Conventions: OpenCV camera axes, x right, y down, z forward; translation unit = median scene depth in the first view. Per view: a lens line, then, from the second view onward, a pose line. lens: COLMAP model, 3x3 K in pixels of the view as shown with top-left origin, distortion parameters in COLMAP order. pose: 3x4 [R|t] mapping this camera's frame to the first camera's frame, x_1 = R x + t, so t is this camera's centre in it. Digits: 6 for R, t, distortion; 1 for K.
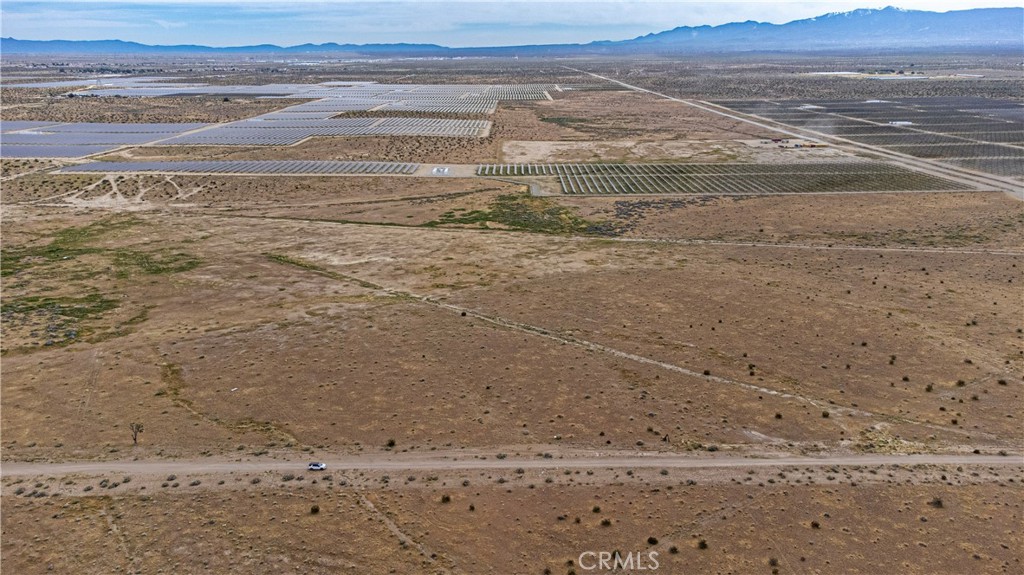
lens RADIAL K [[757.2, 0, 518.2], [0, 757.2, 289.2], [0, 0, 1]] dist [0.029492, 0.030212]
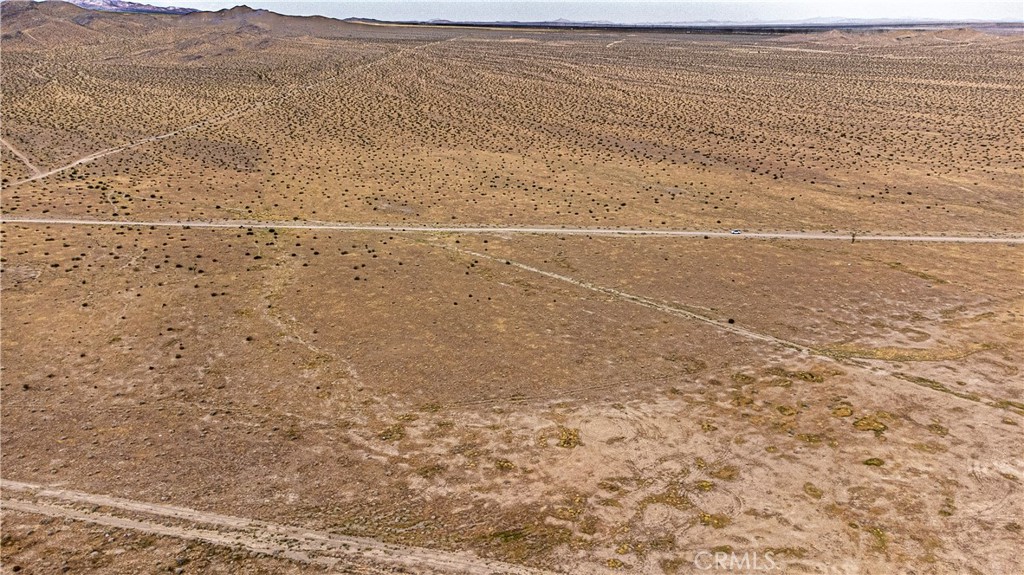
lens RADIAL K [[757.2, 0, 503.3], [0, 757.2, 289.0], [0, 0, 1]] dist [0.029492, 0.030212]
pose [[-0.998215, -0.017442, 0.057122, 0.134143], [0.019920, 0.804409, 0.593741, -0.495263], [-0.056306, 0.593819, -0.802626, 1.593531]]
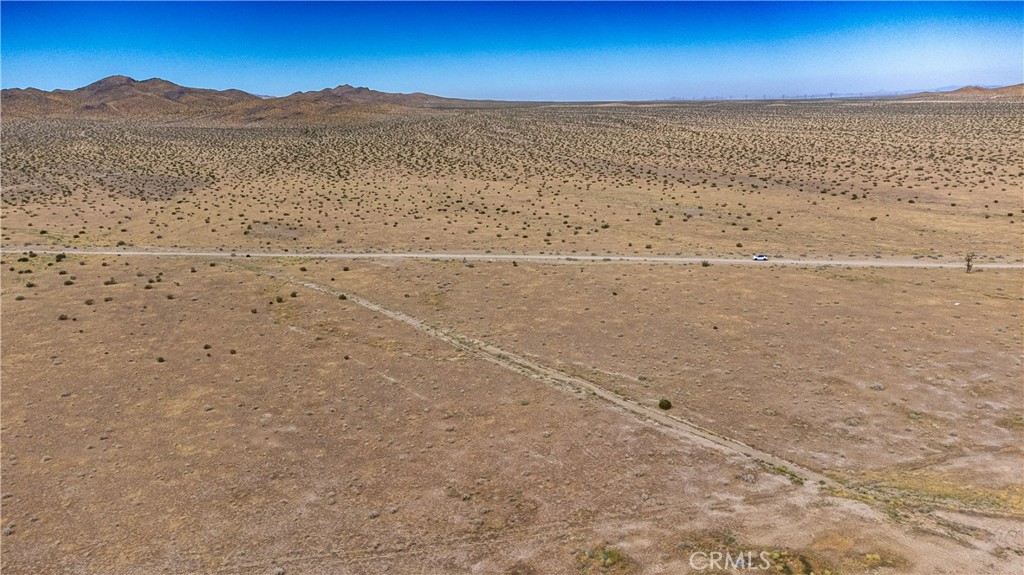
lens RADIAL K [[759.3, 0, 508.9], [0, 759.3, 289.4], [0, 0, 1]] dist [0.052547, 0.017663]
pose [[-0.980520, -0.015349, 0.195821, -0.064742], [0.086921, 0.860109, 0.502651, -0.219562], [-0.176143, 0.509880, -0.842019, 1.242681]]
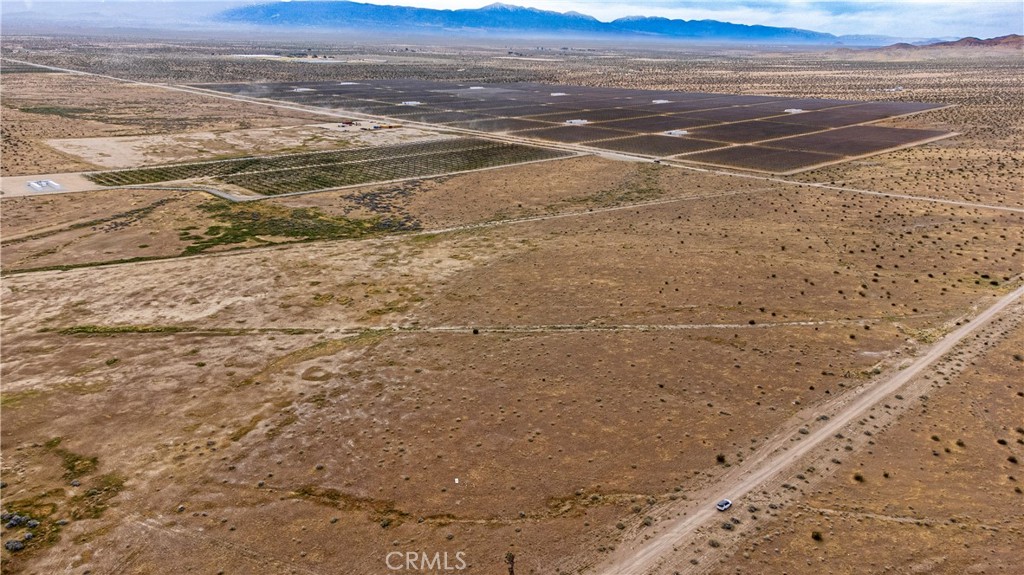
lens RADIAL K [[757.2, 0, 511.6], [0, 757.2, 290.7], [0, 0, 1]] dist [0.029492, 0.030212]
pose [[0.732310, -0.199273, 0.651163, -0.573620], [0.183477, 0.978602, 0.093136, -0.084172], [-0.655788, 0.051269, 0.753202, 0.276600]]
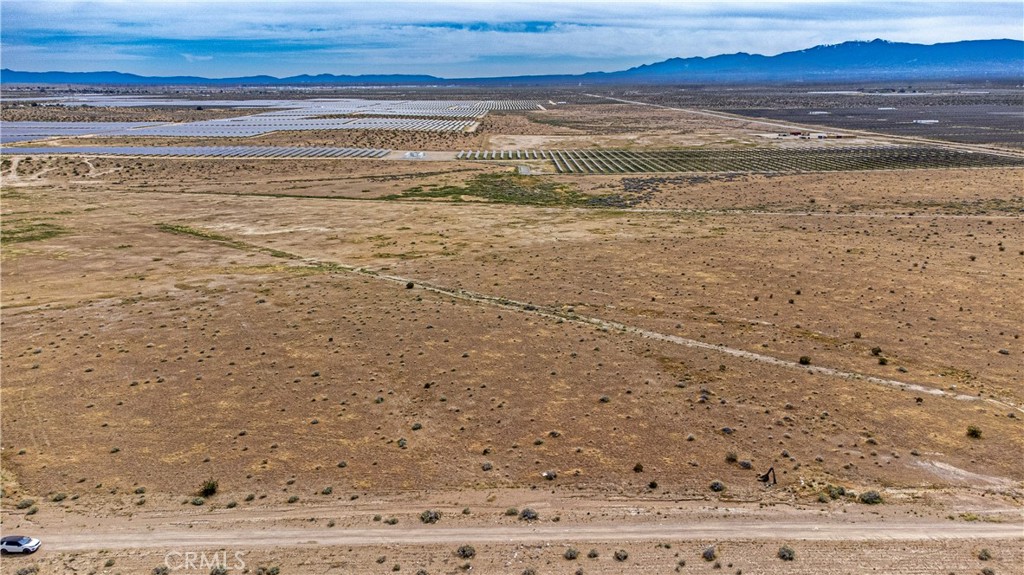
lens RADIAL K [[757.2, 0, 516.1], [0, 757.2, 292.4], [0, 0, 1]] dist [0.029492, 0.030212]
pose [[0.999988, -0.002747, 0.004047, 0.017702], [0.002884, 0.999405, -0.034366, 0.057830], [-0.003951, 0.034377, 0.999401, 0.310931]]
